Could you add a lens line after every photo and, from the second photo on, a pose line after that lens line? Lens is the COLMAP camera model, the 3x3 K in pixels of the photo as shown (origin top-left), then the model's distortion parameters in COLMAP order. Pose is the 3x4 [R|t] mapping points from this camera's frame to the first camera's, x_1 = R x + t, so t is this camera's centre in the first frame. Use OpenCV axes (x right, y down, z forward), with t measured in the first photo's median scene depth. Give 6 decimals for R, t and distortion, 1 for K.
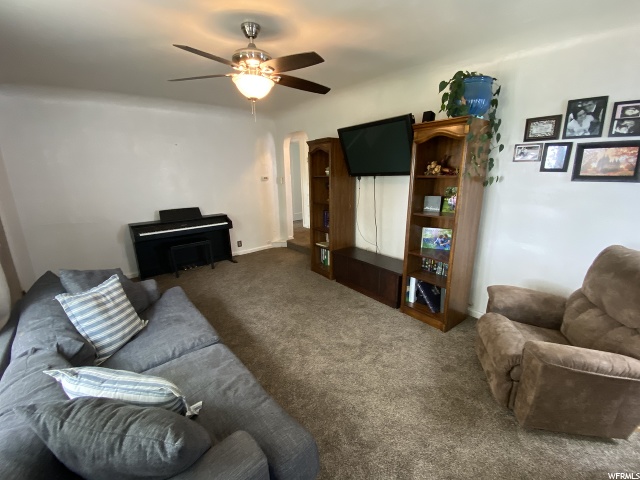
lens RADIAL K [[269.0, 0, 327.3], [0, 269.0, 240.4], [0, 0, 1]] dist [-0.000247, -0.000050]
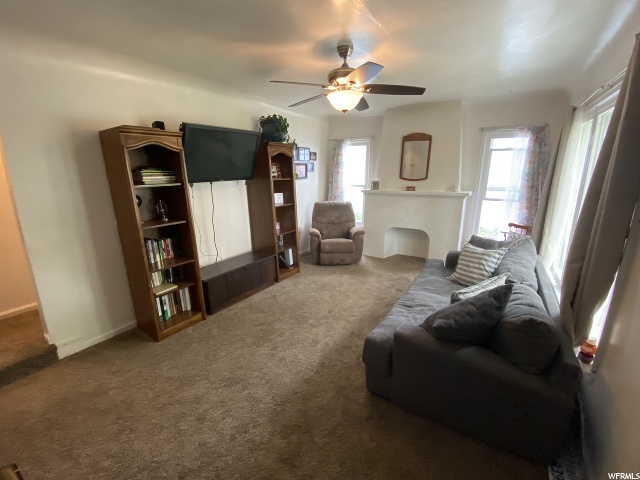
lens RADIAL K [[279.3, 0, 321.1], [0, 279.3, 241.5], [0, 0, 1]] dist [0.038498, -0.032412]
pose [[-0.300980, -0.218510, 0.928259, -1.460237], [0.254017, 0.919857, 0.298895, -0.394079], [-0.919177, 0.325755, -0.221353, 1.525770]]
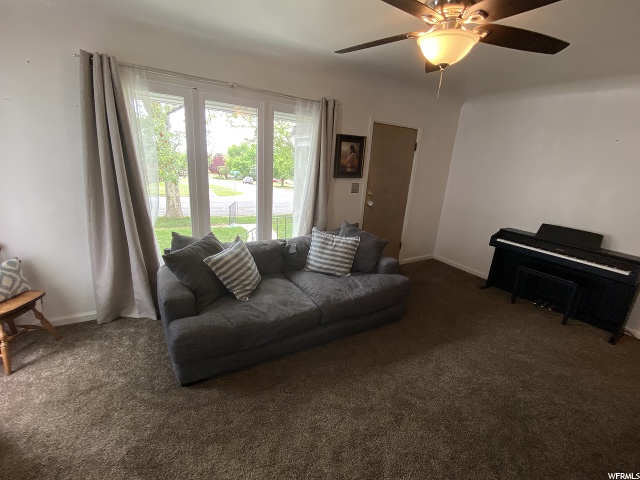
lens RADIAL K [[279.3, 0, 321.1], [0, 279.3, 241.5], [0, 0, 1]] dist [0.038498, -0.032412]
pose [[-0.169692, 0.280887, -0.944620, 0.604802], [-0.312828, 0.893595, 0.321911, -0.248923], [0.934528, 0.350129, -0.063766, 0.900900]]
